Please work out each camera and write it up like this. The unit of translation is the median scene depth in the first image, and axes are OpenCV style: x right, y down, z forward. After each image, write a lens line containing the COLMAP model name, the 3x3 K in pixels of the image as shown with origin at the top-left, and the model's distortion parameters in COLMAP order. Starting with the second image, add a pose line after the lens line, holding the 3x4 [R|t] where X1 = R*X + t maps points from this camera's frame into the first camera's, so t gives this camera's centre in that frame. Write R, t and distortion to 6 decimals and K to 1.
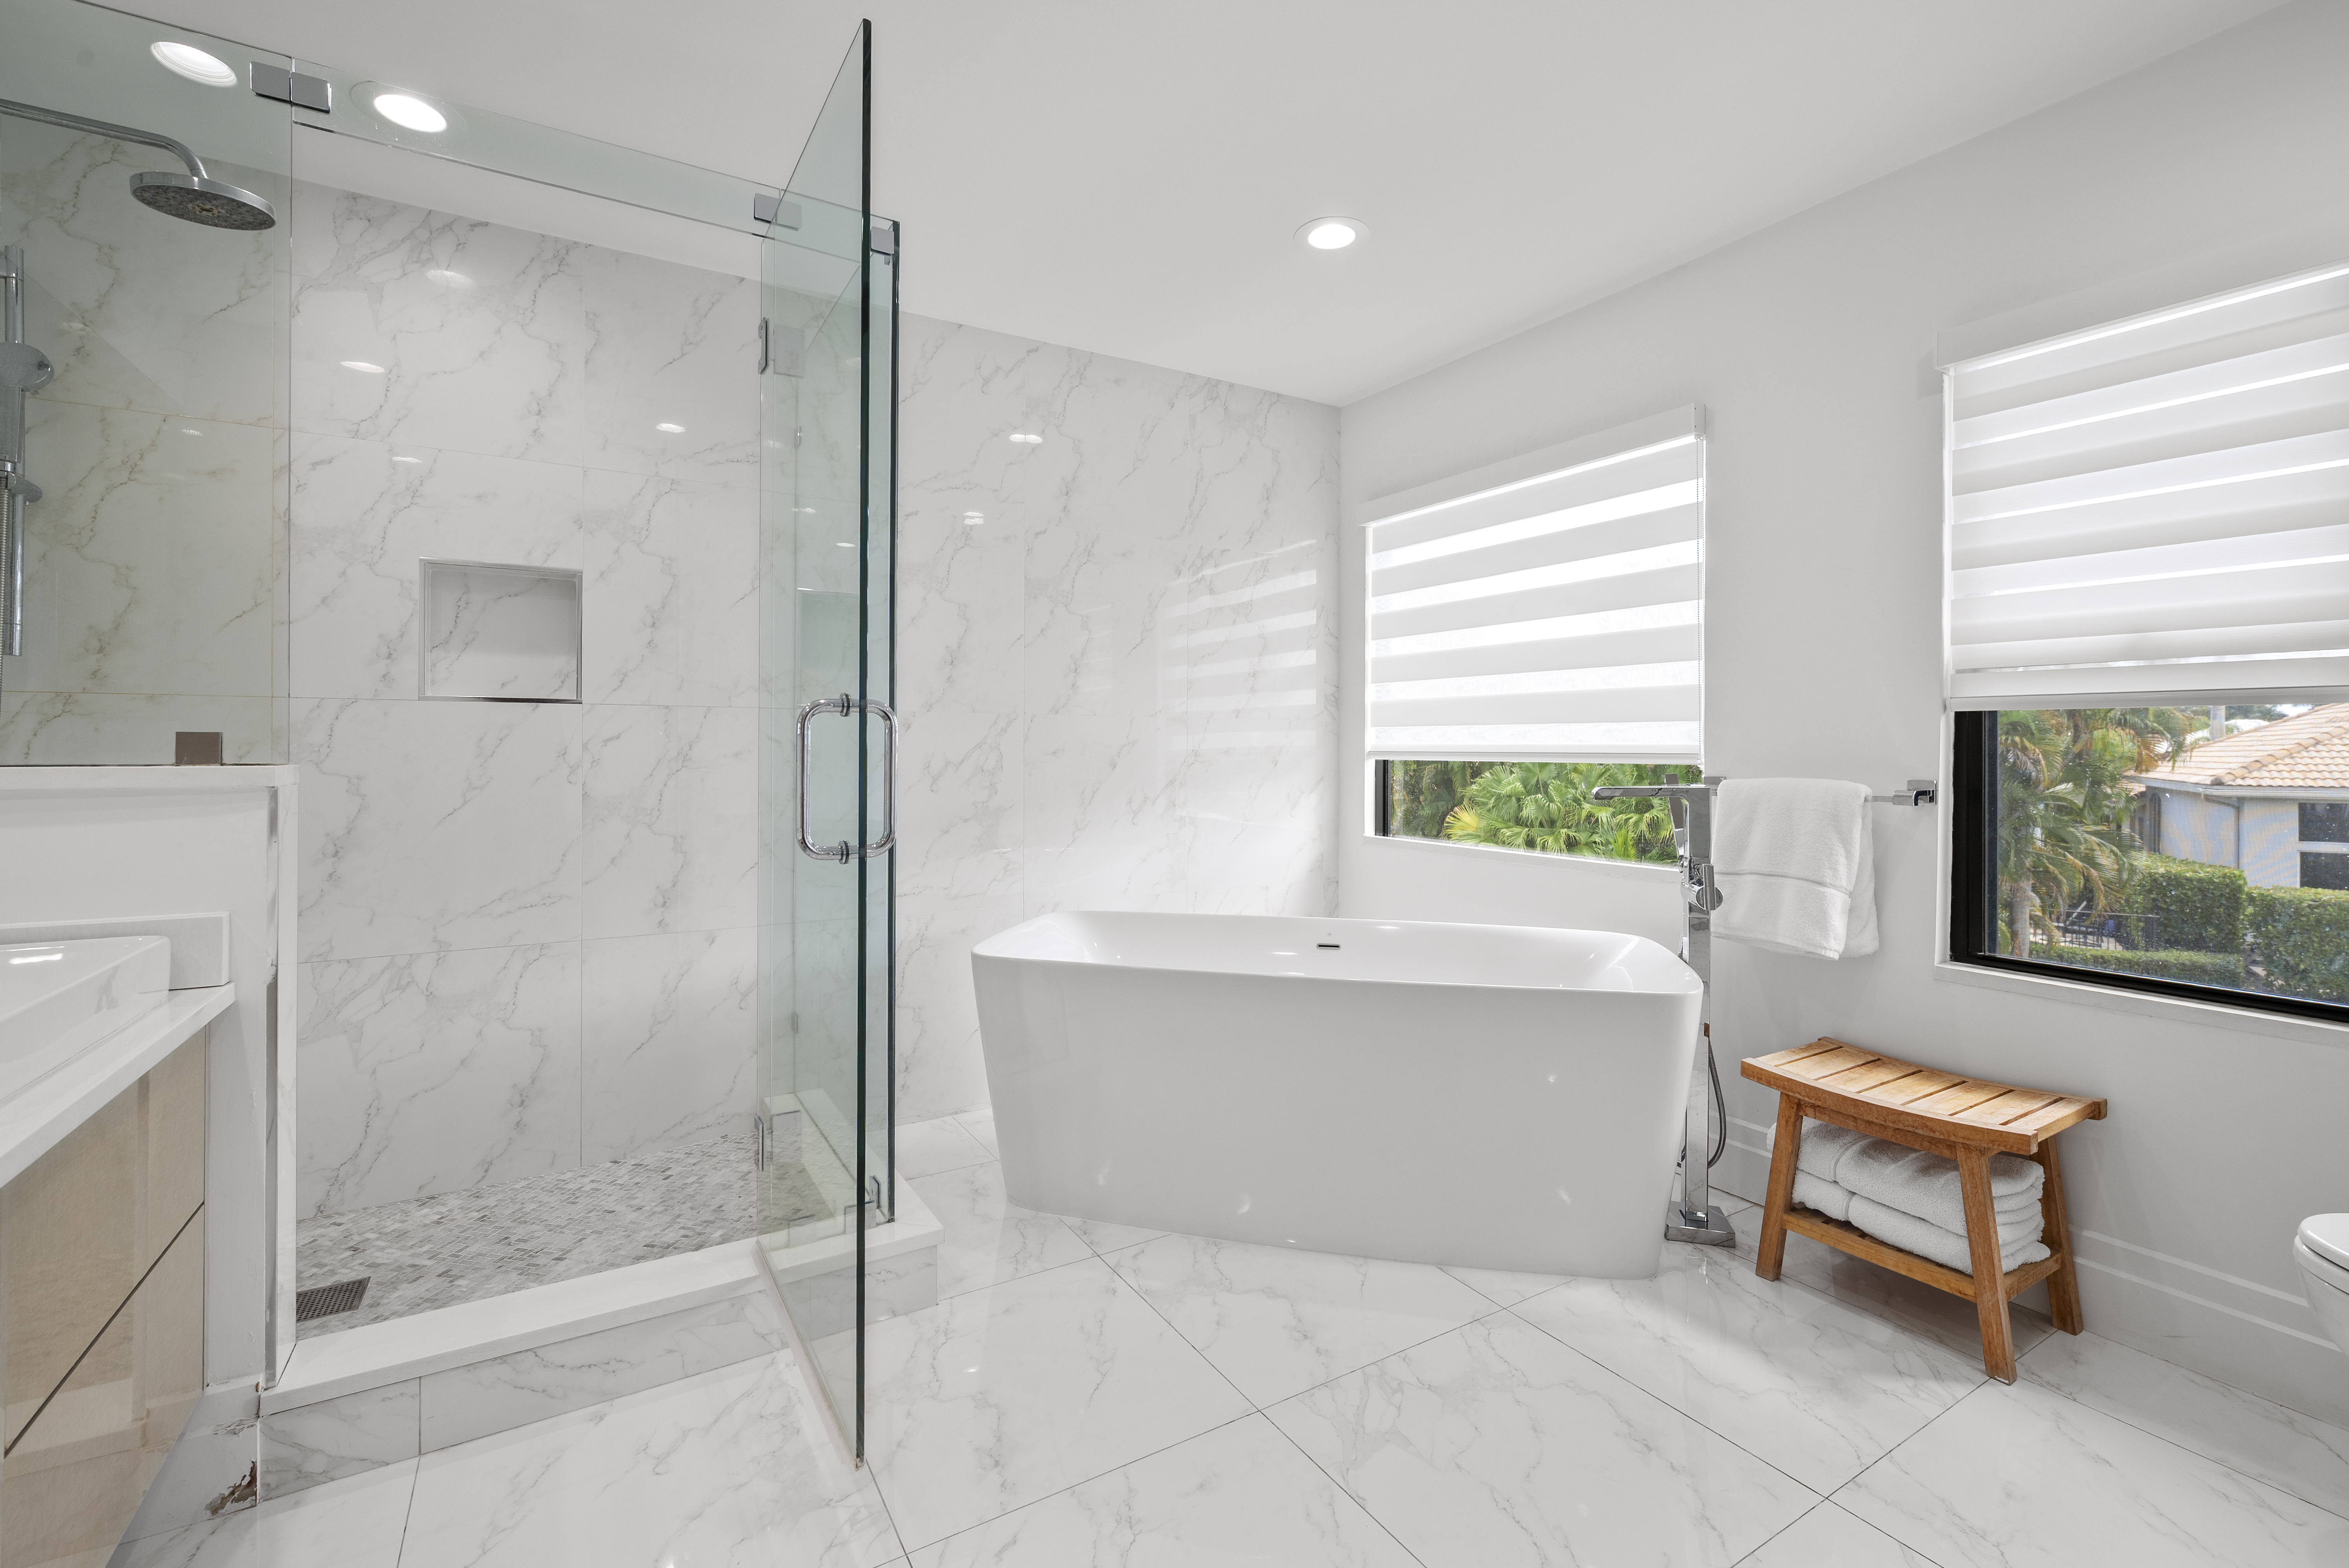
lens RADIAL K [[1014.0, 0, 1172.7], [0, 1014.0, 748.0], [0, 0, 1]] dist [-0.002522, 0.000244]
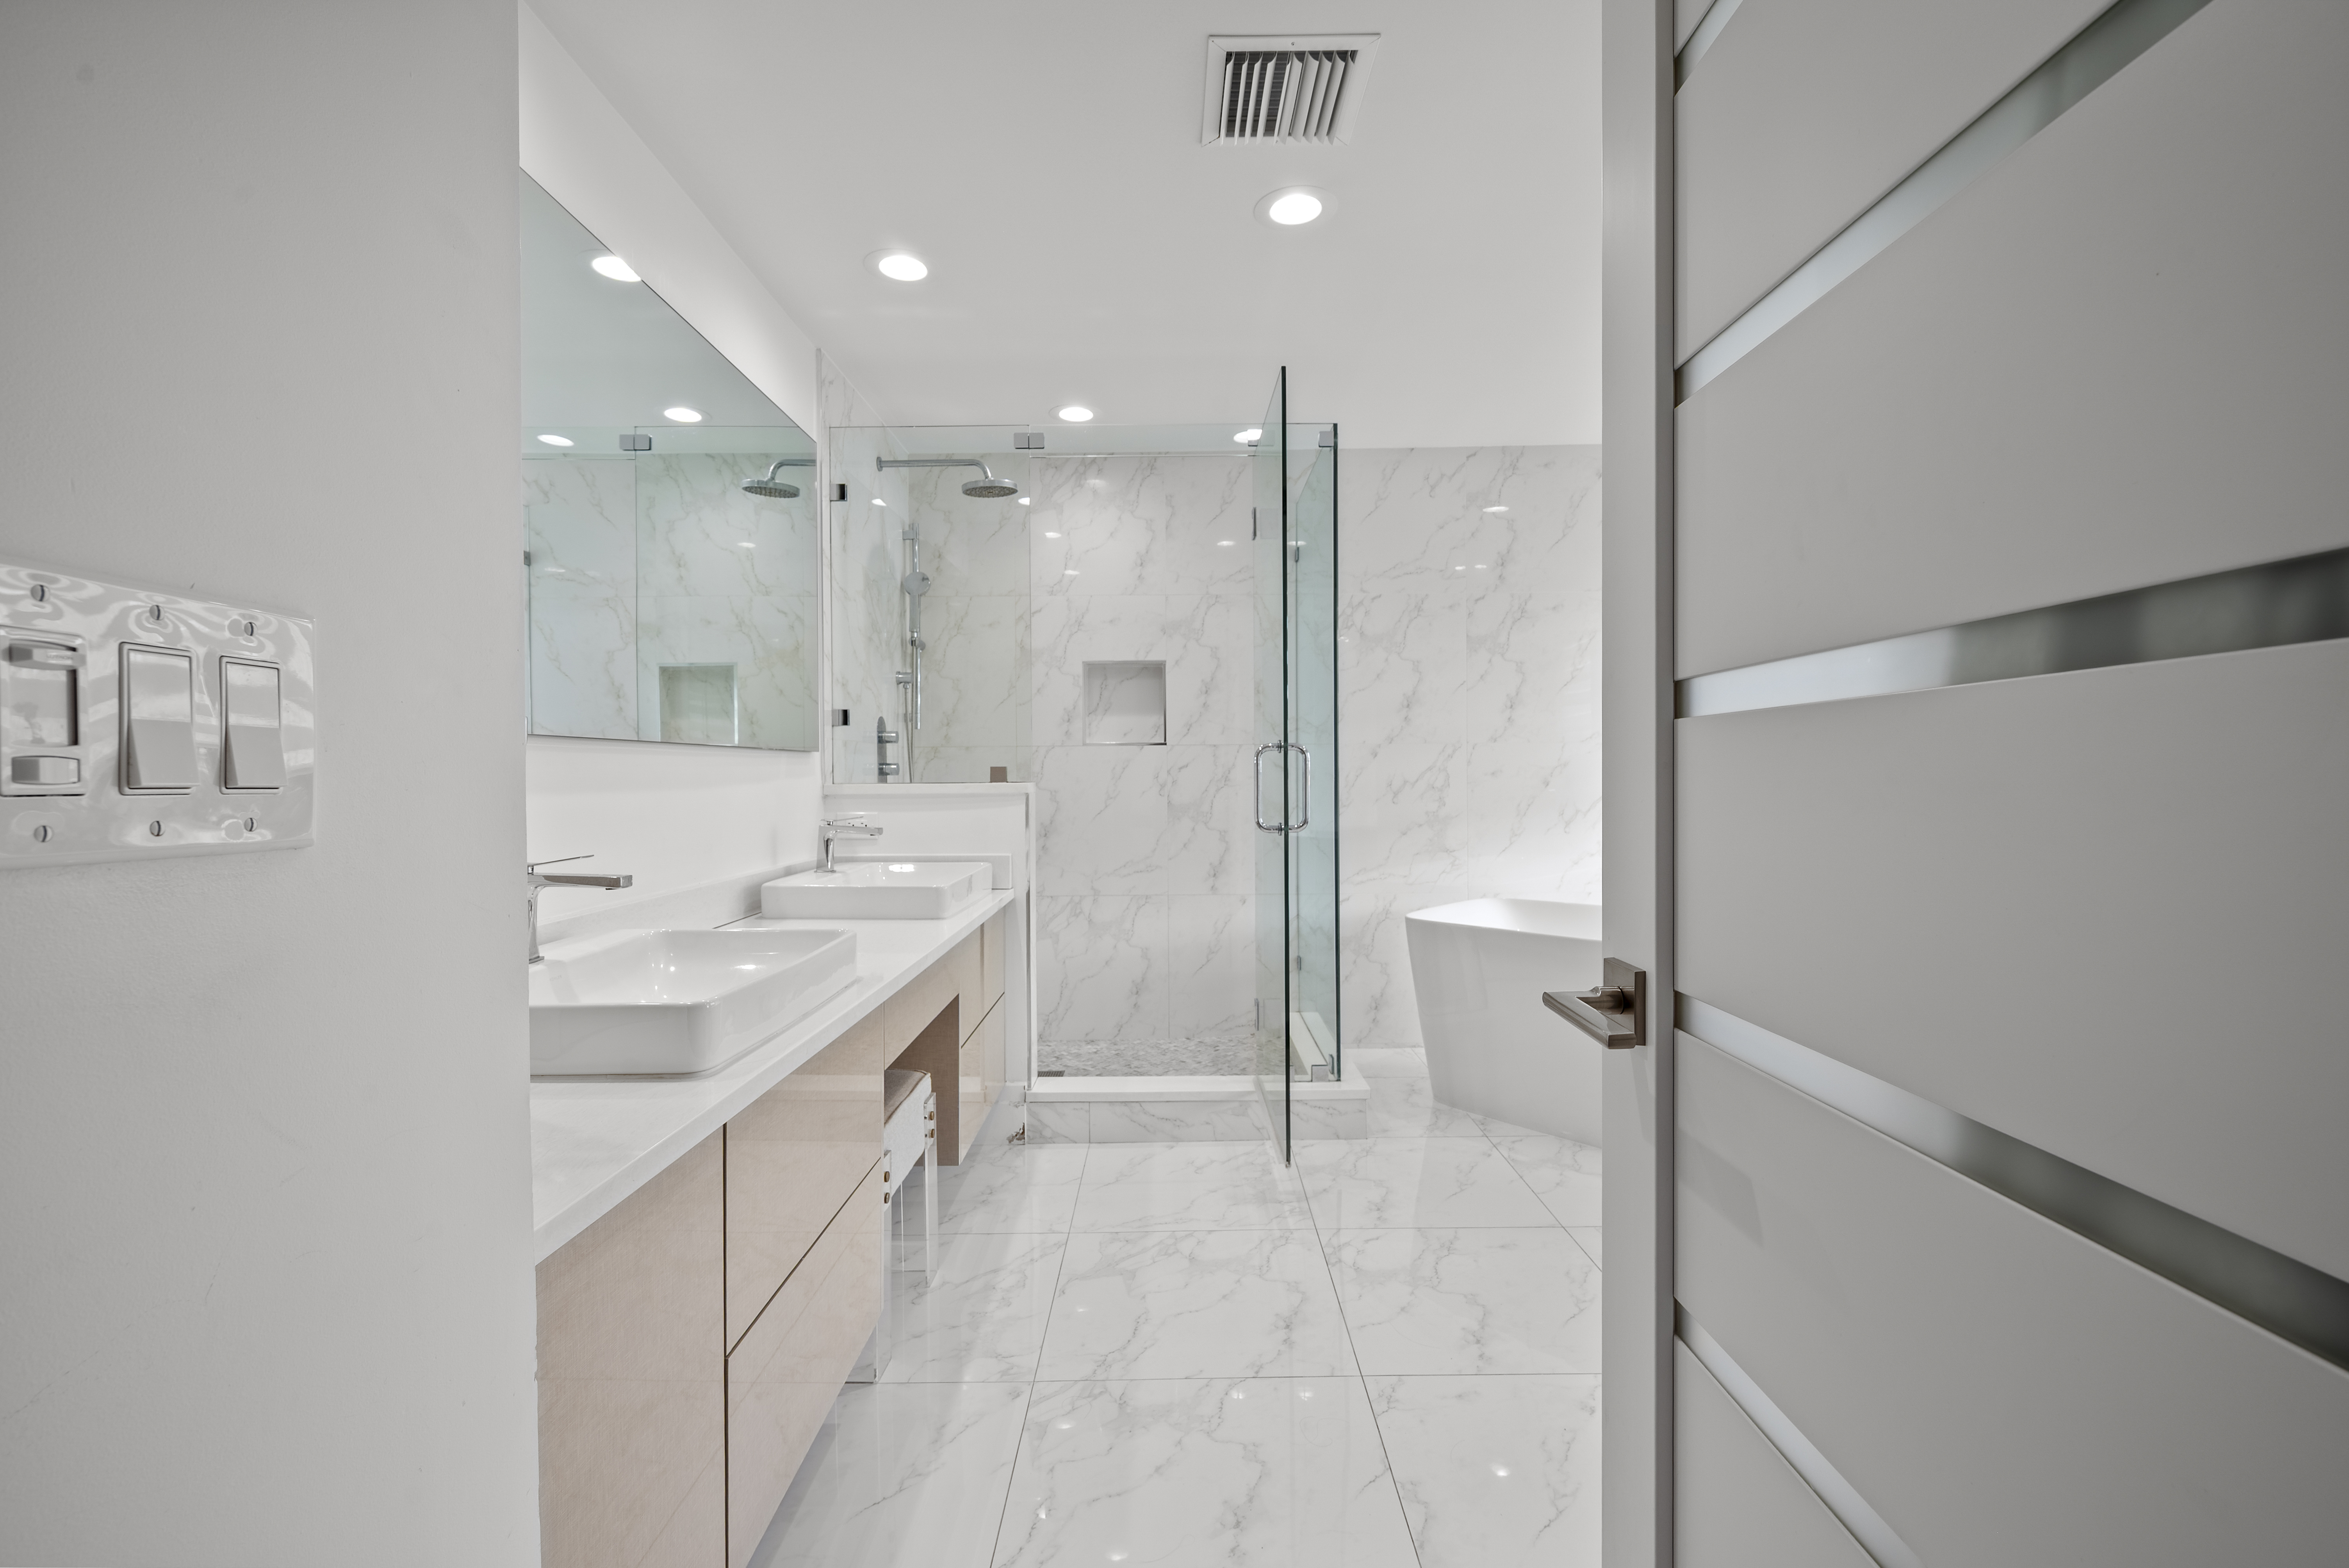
lens RADIAL K [[996.7, 0, 1180.6], [0, 996.7, 778.3], [0, 0, 1]] dist [-0.000218, 0.000086]
pose [[0.859503, -0.007707, -0.511072, 0.249747], [0.010806, 0.999937, 0.003095, 0.003795], [0.511016, -0.008183, 0.859532, -0.353211]]
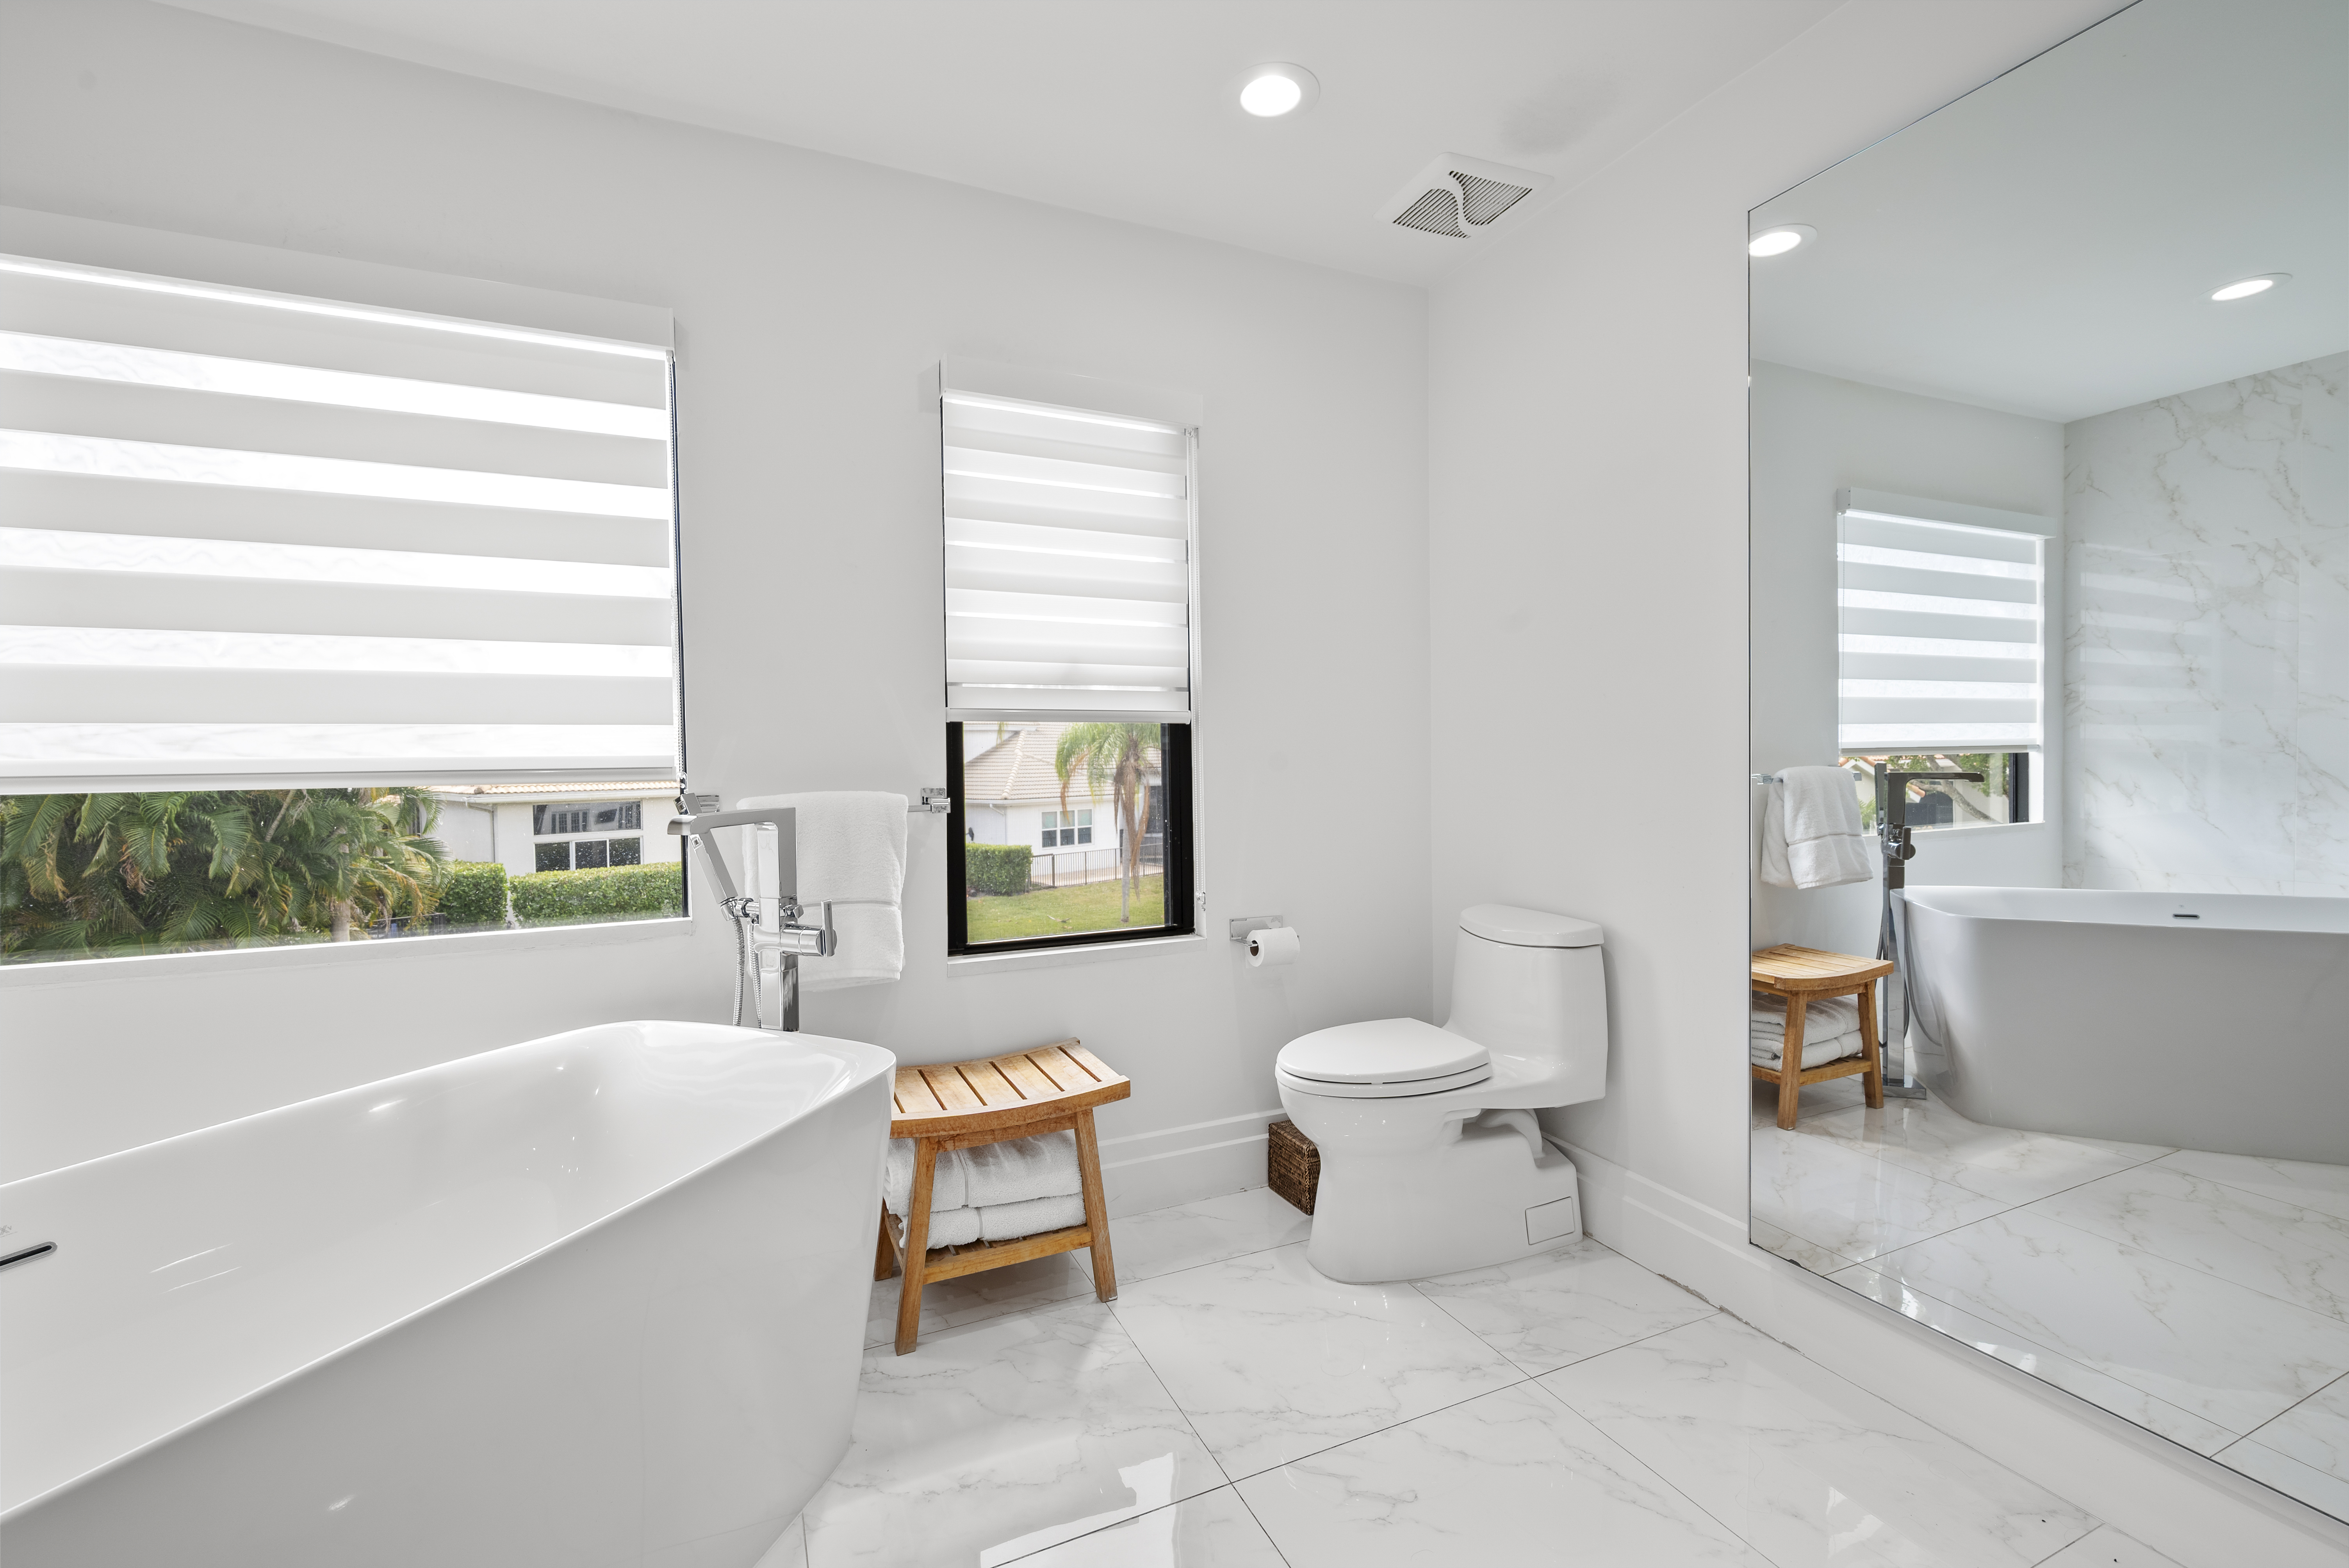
lens RADIAL K [[996.7, 0, 1180.6], [0, 996.7, 778.3], [0, 0, 1]] dist [-0.000218, 0.000086]
pose [[0.115476, -0.027280, 0.992936, -0.111925], [0.014029, 0.999568, 0.025830, -0.000125], [-0.993211, 0.010947, 0.115808, 0.301226]]
